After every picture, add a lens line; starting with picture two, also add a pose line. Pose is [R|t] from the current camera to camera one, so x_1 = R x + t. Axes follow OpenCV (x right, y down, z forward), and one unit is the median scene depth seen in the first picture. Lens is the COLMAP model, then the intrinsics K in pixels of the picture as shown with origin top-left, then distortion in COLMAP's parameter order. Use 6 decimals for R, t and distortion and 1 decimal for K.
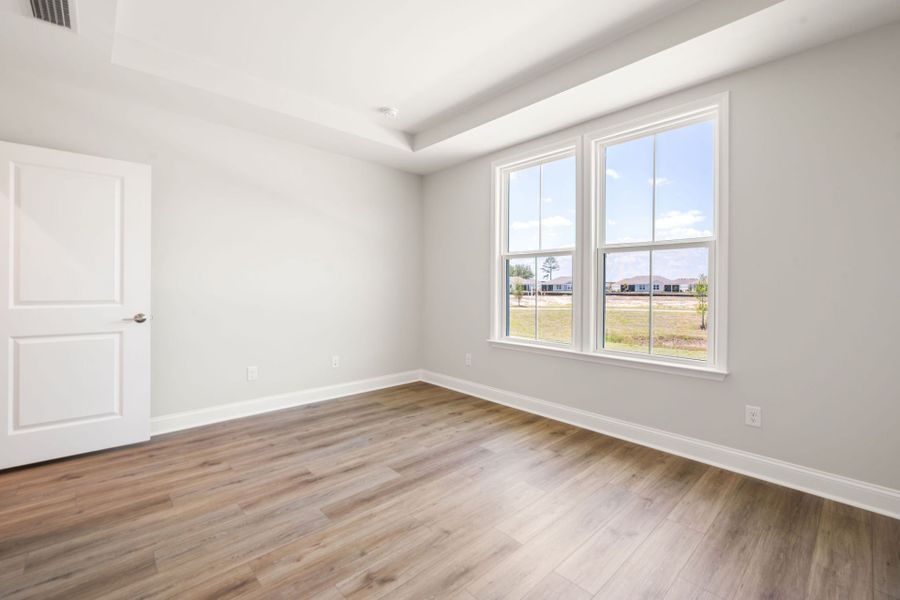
lens RADIAL K [[389.6, 0, 449.2], [0, 389.6, 288.8], [0, 0, 1]] dist [0.001039, 0.000107]
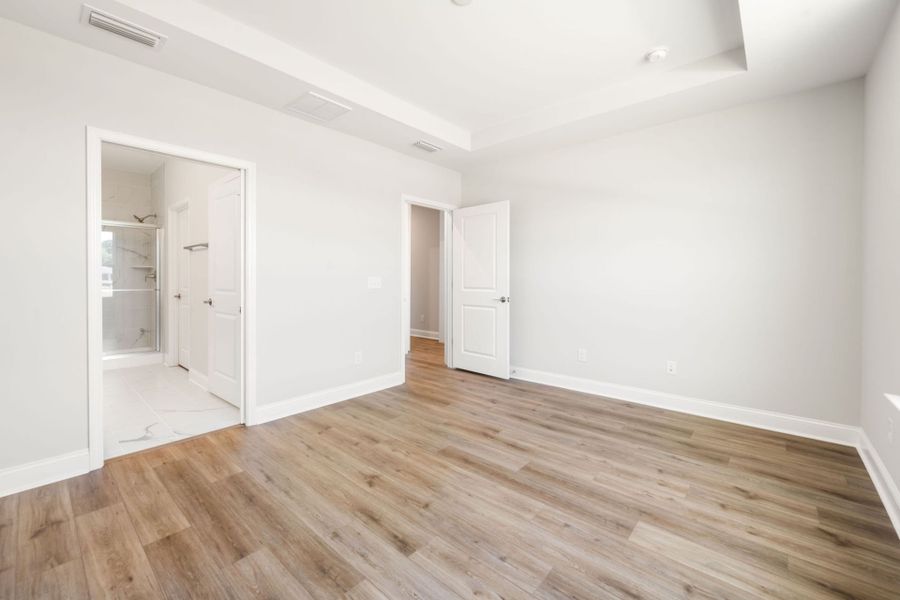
lens RADIAL K [[371.2, 0, 450.3], [0, 371.2, 281.2], [0, 0, 1]] dist [-0.000130, 0.000098]
pose [[0.104914, 0.000713, -0.994481, 0.691116], [-0.005796, 0.999983, 0.000106, 0.002734], [0.994464, 0.005753, 0.104916, 0.647755]]
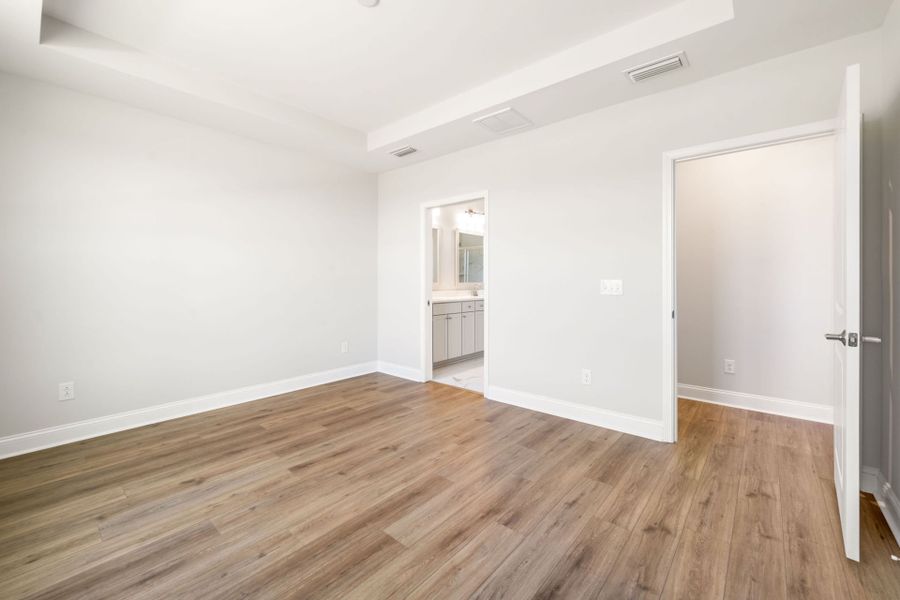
lens RADIAL K [[371.2, 0, 450.3], [0, 371.2, 281.2], [0, 0, 1]] dist [-0.000130, 0.000098]
pose [[-0.993035, -0.004343, -0.117741, -0.145167], [-0.004922, 0.999977, 0.004626, -0.007980], [0.117718, 0.005174, -0.993034, 1.522854]]
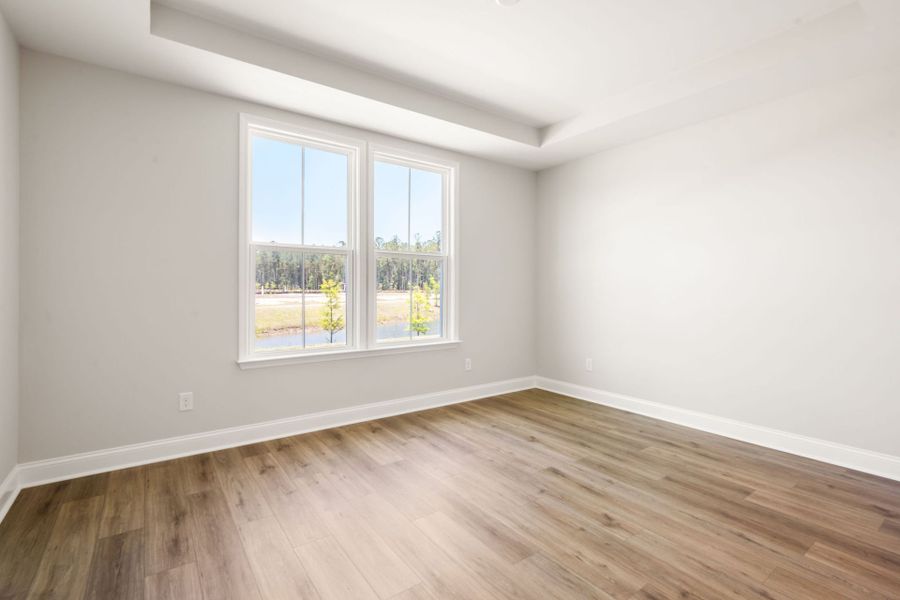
lens RADIAL K [[417.9, 0, 453.8], [0, 417.9, 290.5], [0, 0, 1]] dist [-0.000105, 0.000113]
pose [[0.113439, -0.008987, 0.993504, -0.894375], [0.001947, 0.999959, 0.008823, -0.006230], [-0.993543, 0.000934, 0.113452, 0.763454]]
